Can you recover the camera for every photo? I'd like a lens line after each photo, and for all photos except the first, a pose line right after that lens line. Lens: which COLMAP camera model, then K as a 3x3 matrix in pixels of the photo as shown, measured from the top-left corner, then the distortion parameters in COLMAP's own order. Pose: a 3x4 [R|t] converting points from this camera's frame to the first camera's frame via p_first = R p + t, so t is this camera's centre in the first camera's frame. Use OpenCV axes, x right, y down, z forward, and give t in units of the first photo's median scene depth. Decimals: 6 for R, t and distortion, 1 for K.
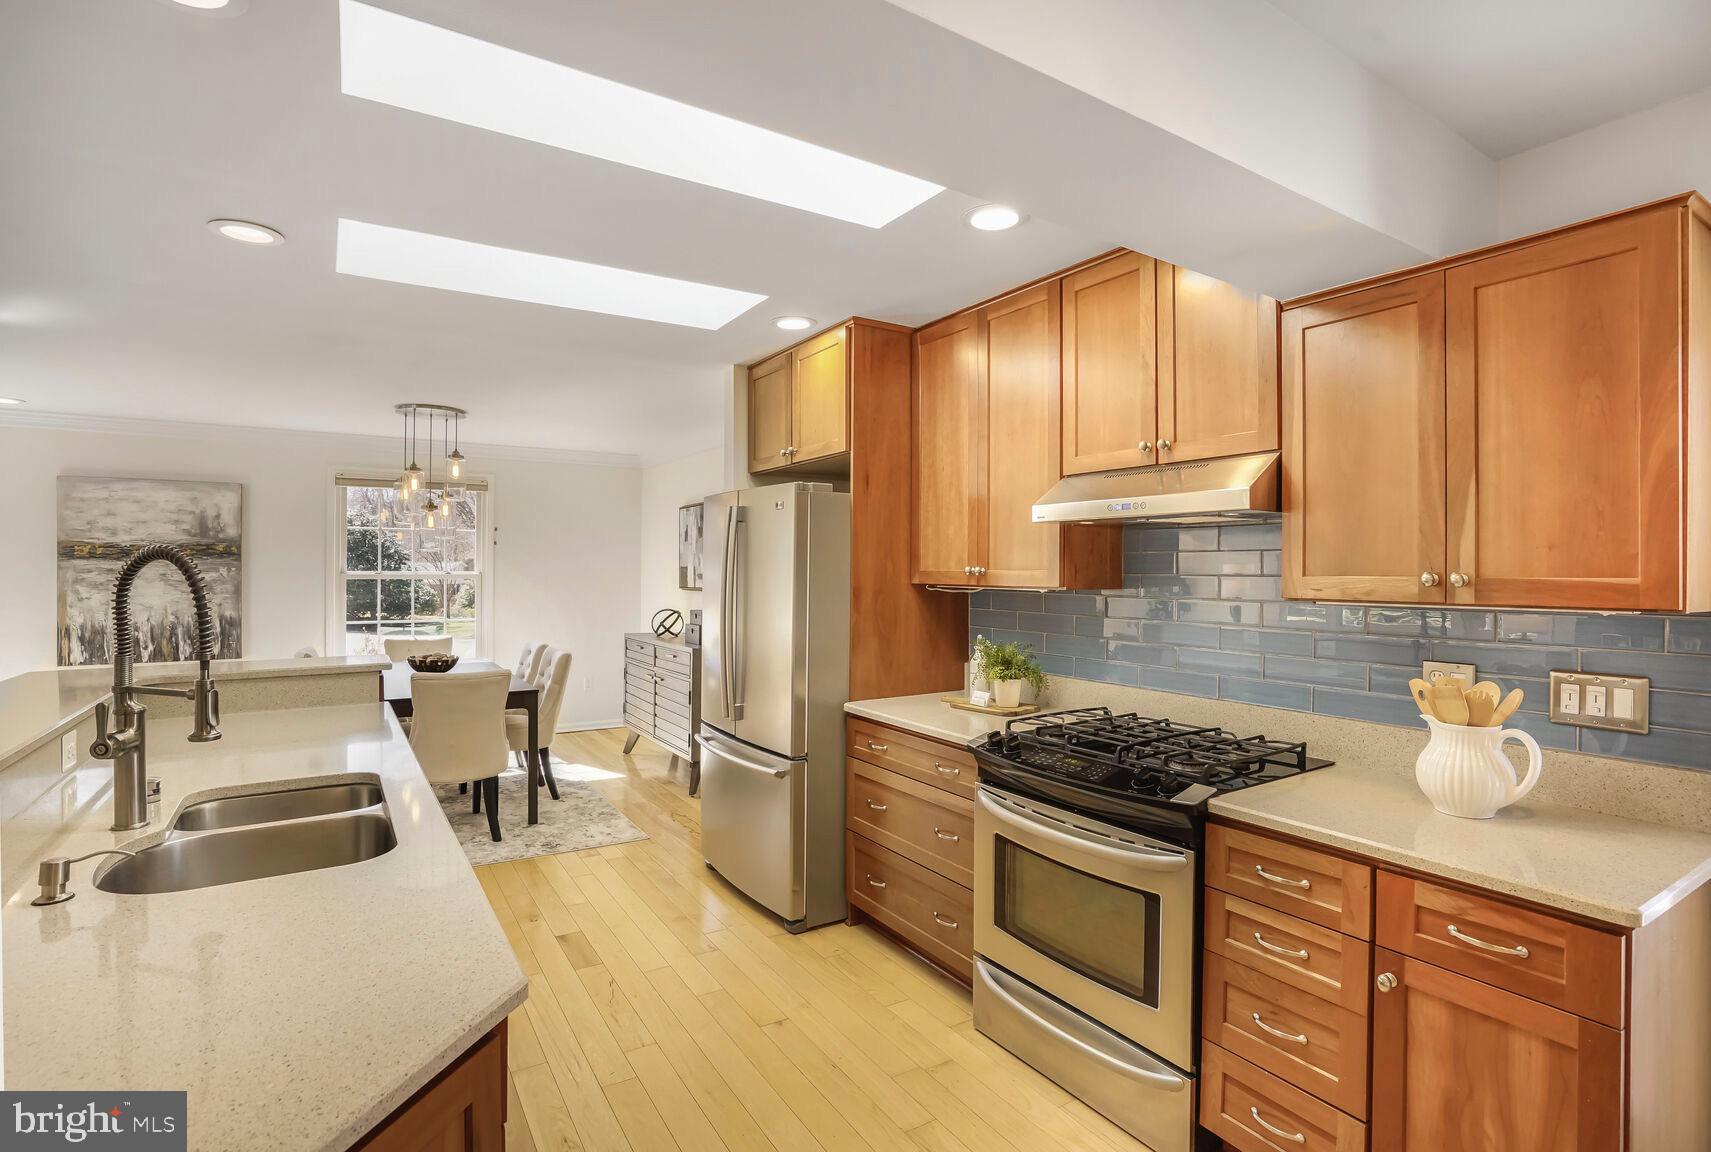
lens RADIAL K [[798.3, 0, 875.0], [0, 798.3, 574.8], [0, 0, 1]] dist [-0.049392, 0.018619]
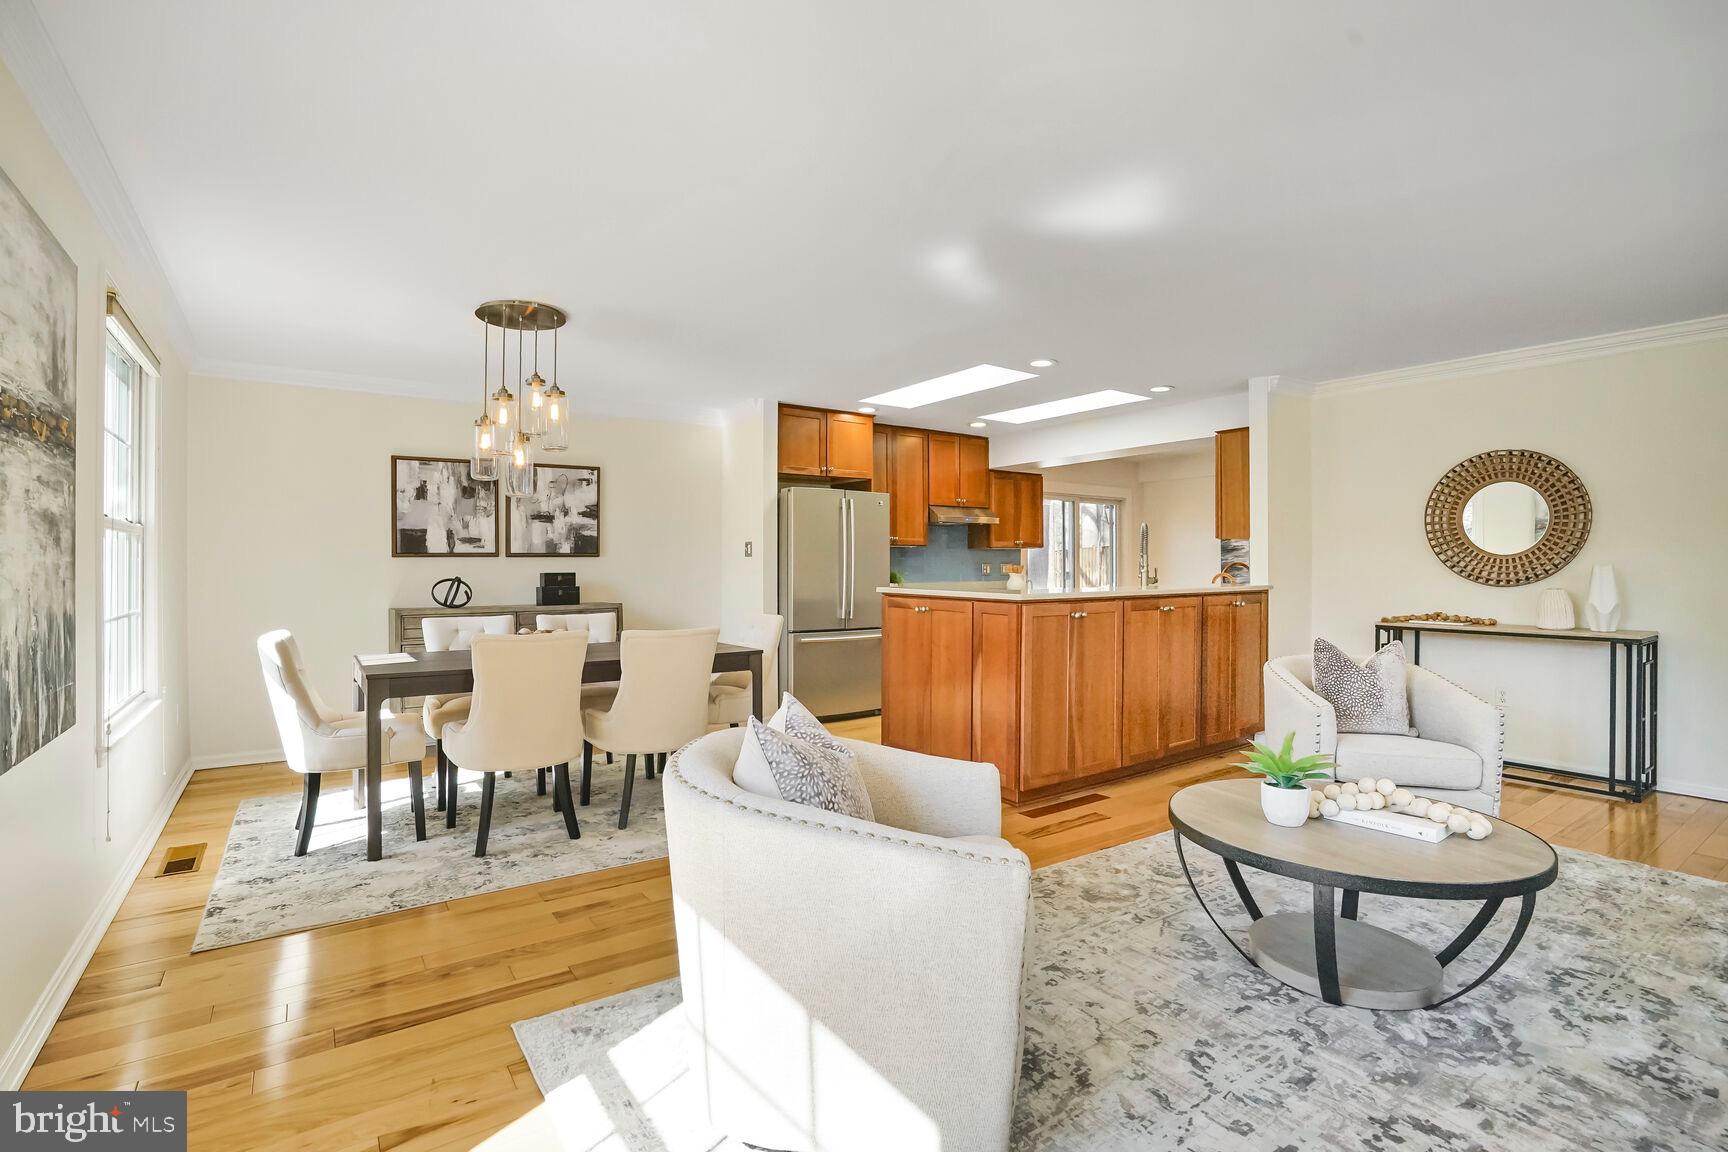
lens RADIAL K [[806.2, 0, 849.0], [0, 806.2, 562.3], [0, 0, 1]] dist [-0.049392, 0.018619]
pose [[-0.032463, -0.000991, 0.999472, -2.400598], [0.015566, 0.999878, 0.001497, 0.066072], [-0.999352, 0.015606, -0.032443, 1.265171]]
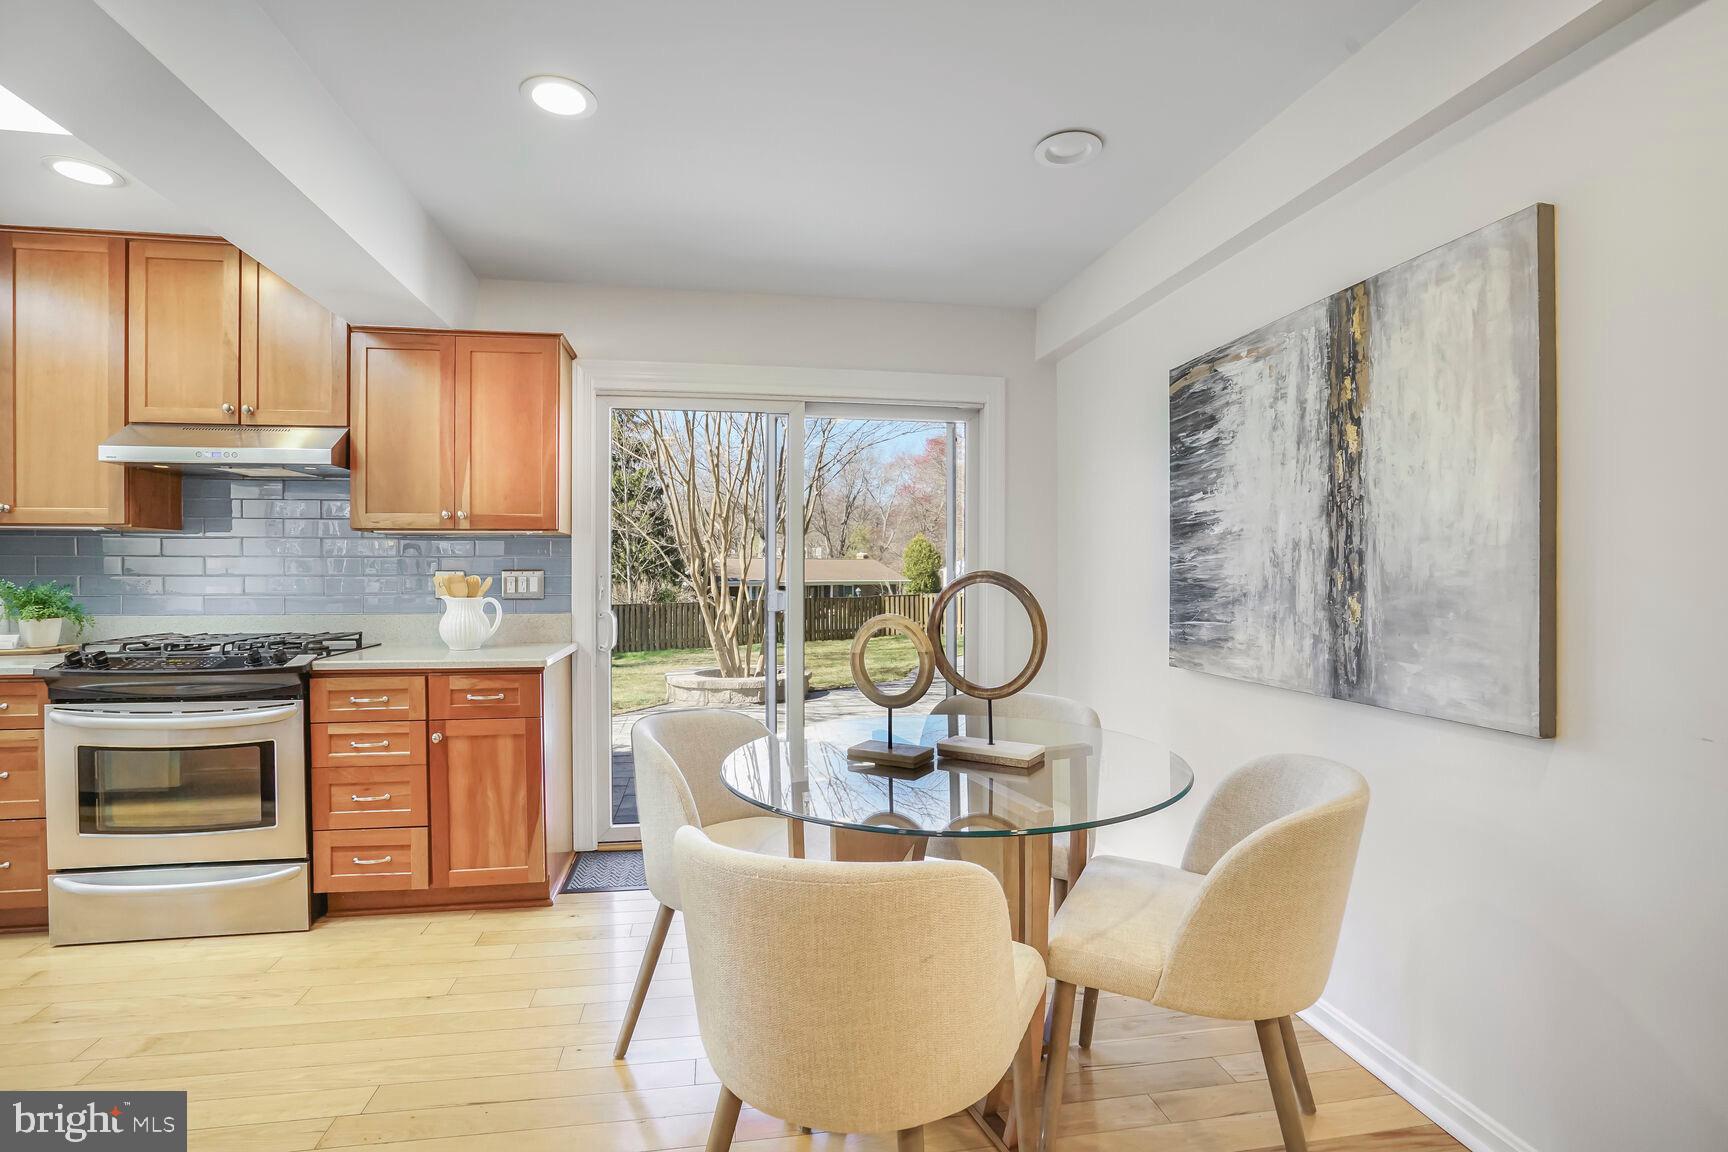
lens RADIAL K [[806.2, 0, 842.6], [0, 806.2, 572.1], [0, 0, 1]] dist [-0.049392, 0.018619]
pose [[0.402233, -0.005800, 0.915519, -0.351767], [0.009592, 0.999952, 0.002121, 0.088720], [-0.915487, 0.007929, 0.402269, -0.322616]]
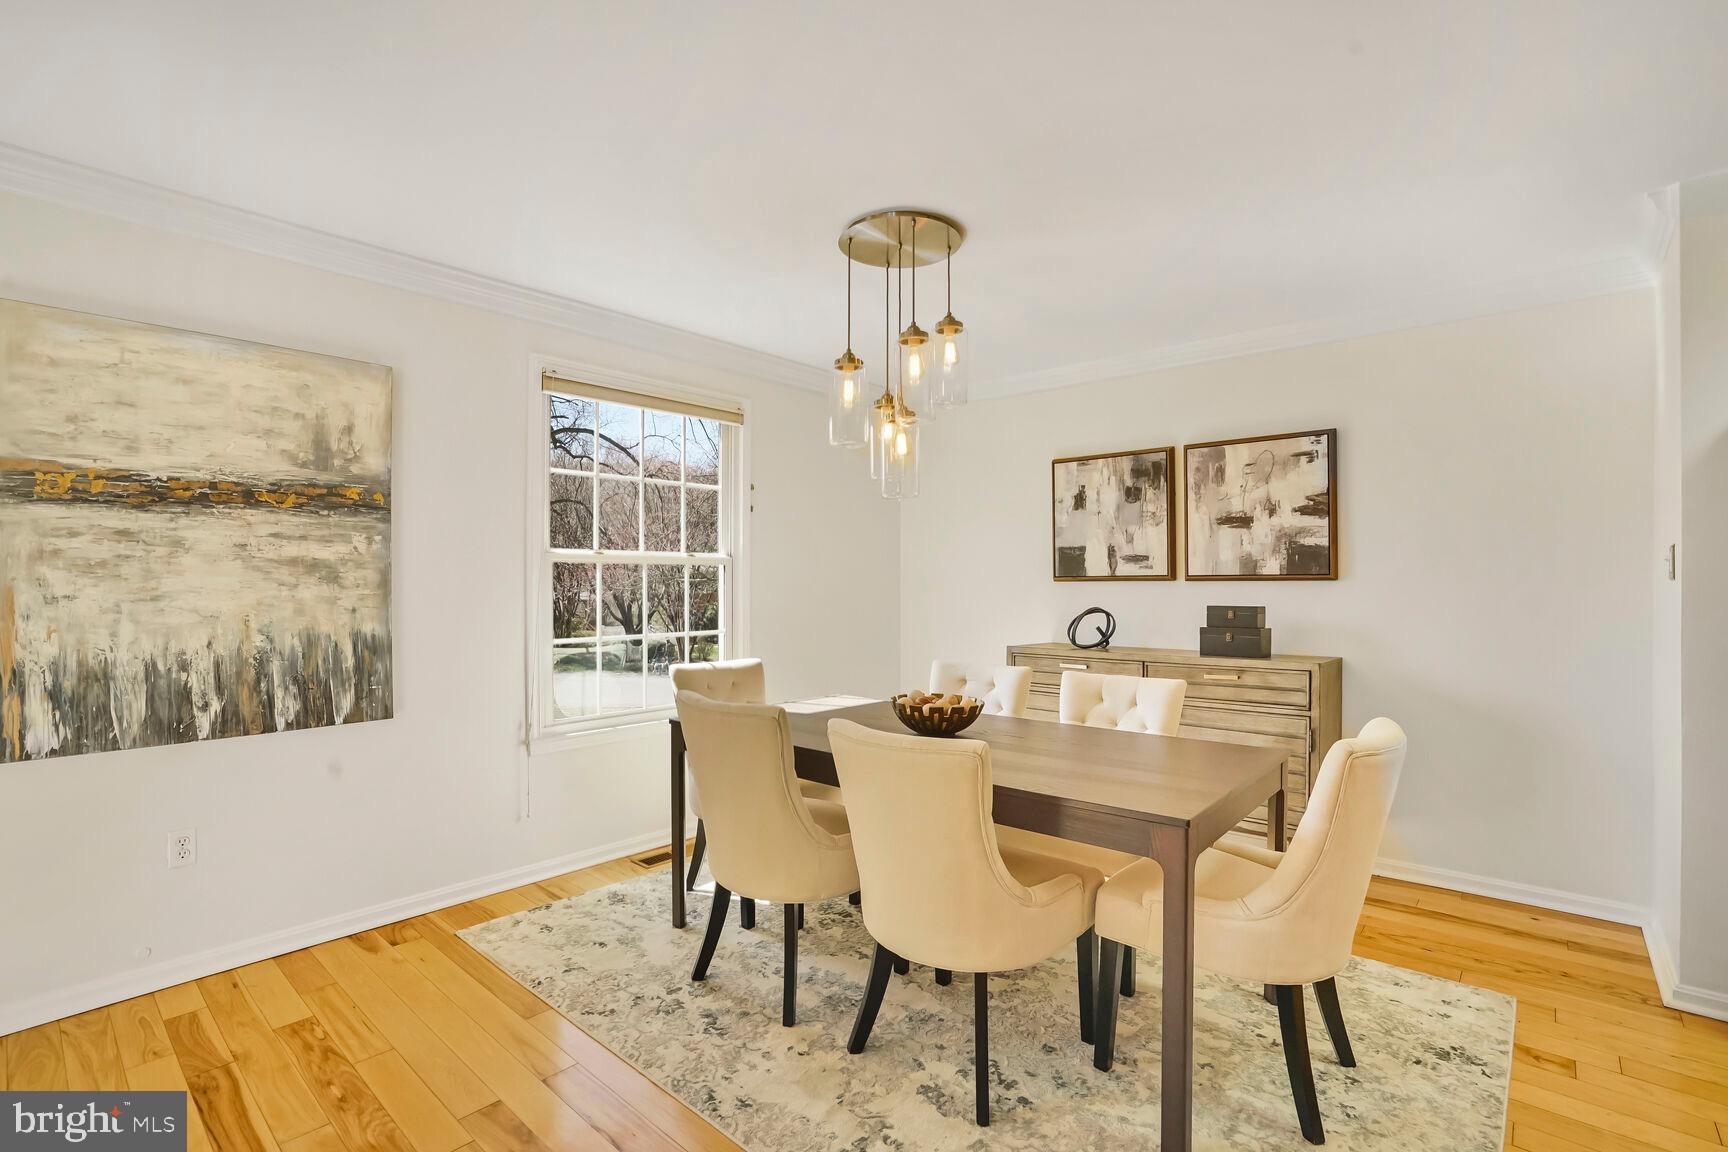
lens RADIAL K [[806.2, 0, 860.5], [0, 806.2, 581.3], [0, 0, 1]] dist [-0.049392, 0.018619]
pose [[0.963669, -0.003634, 0.267076, -1.314170], [0.006451, 0.999932, -0.009670, 0.052704], [-0.267023, 0.011042, 0.963627, 0.868324]]
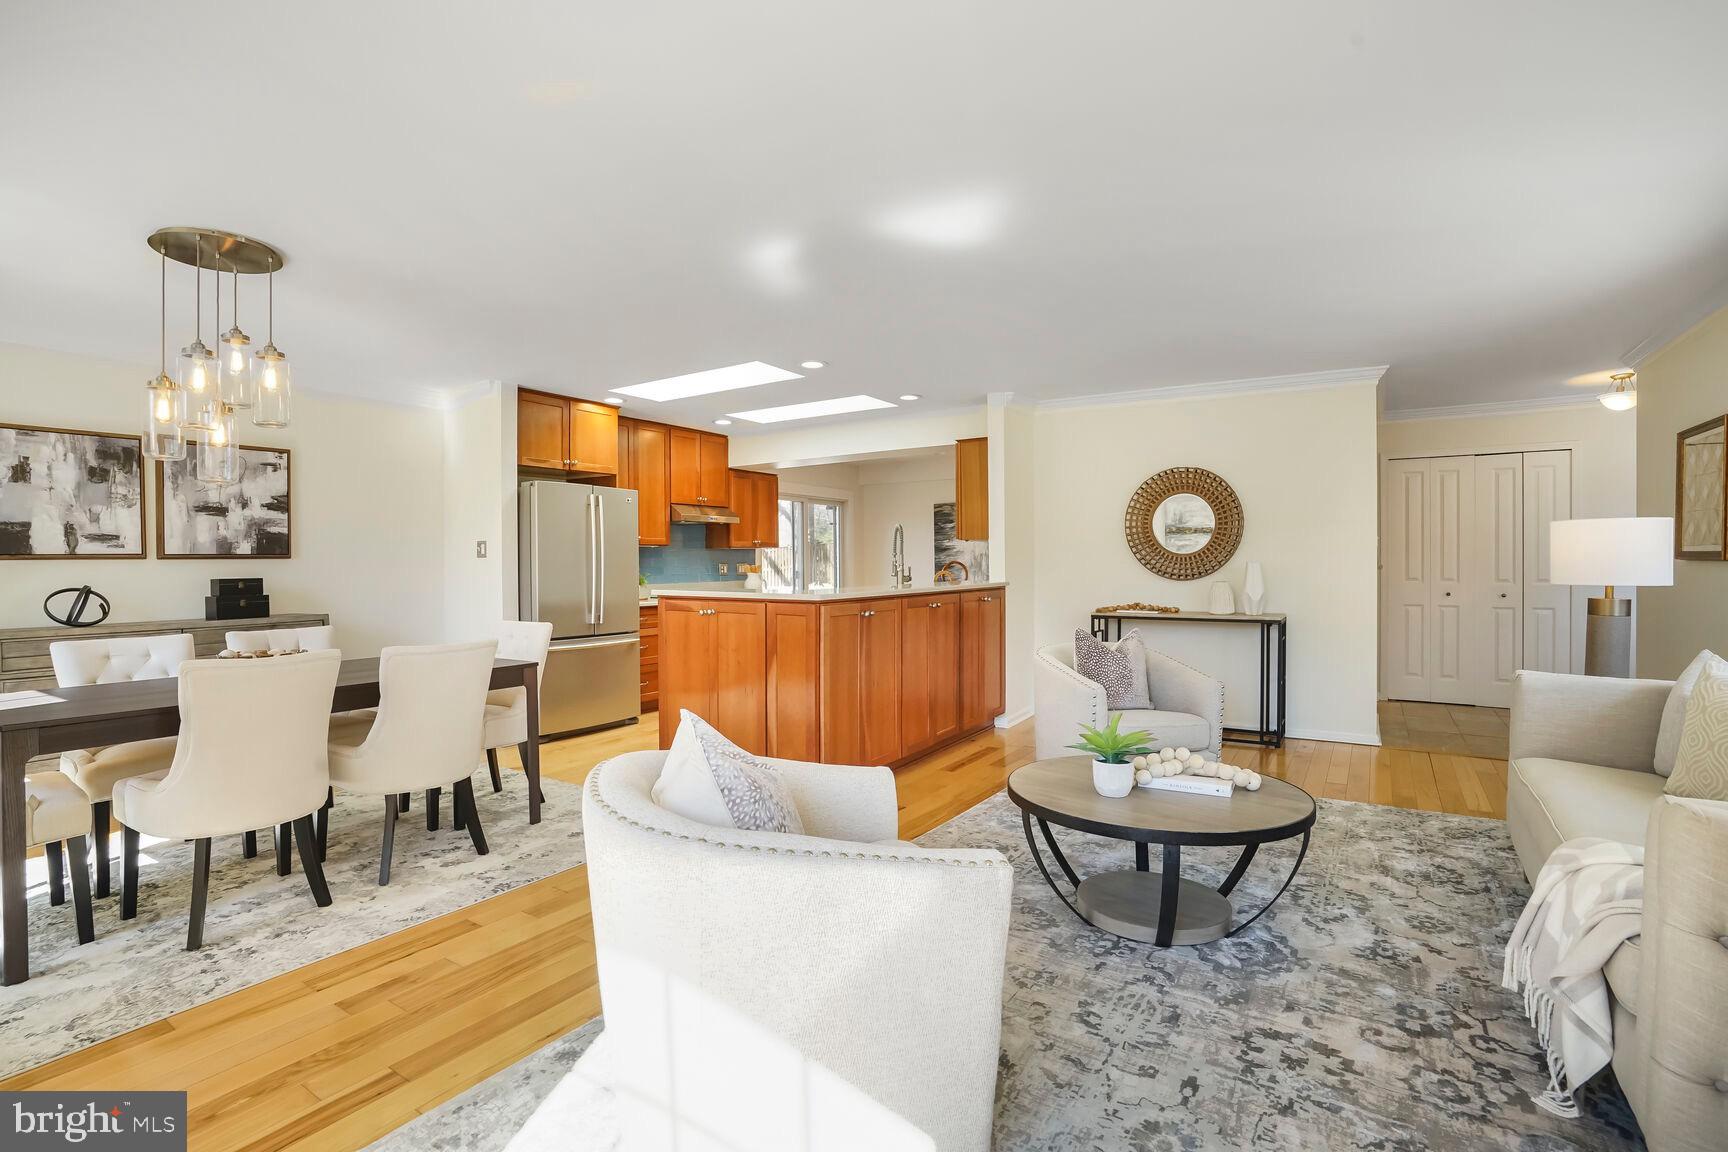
lens RADIAL K [[806.2, 0, 839.6], [0, 806.2, 569.7], [0, 0, 1]] dist [-0.049392, 0.018619]
pose [[-0.399608, -0.008784, 0.916644, -2.318914], [0.018962, 0.999661, 0.017846, 0.060849], [-0.916490, 0.024513, -0.399306, 1.444041]]
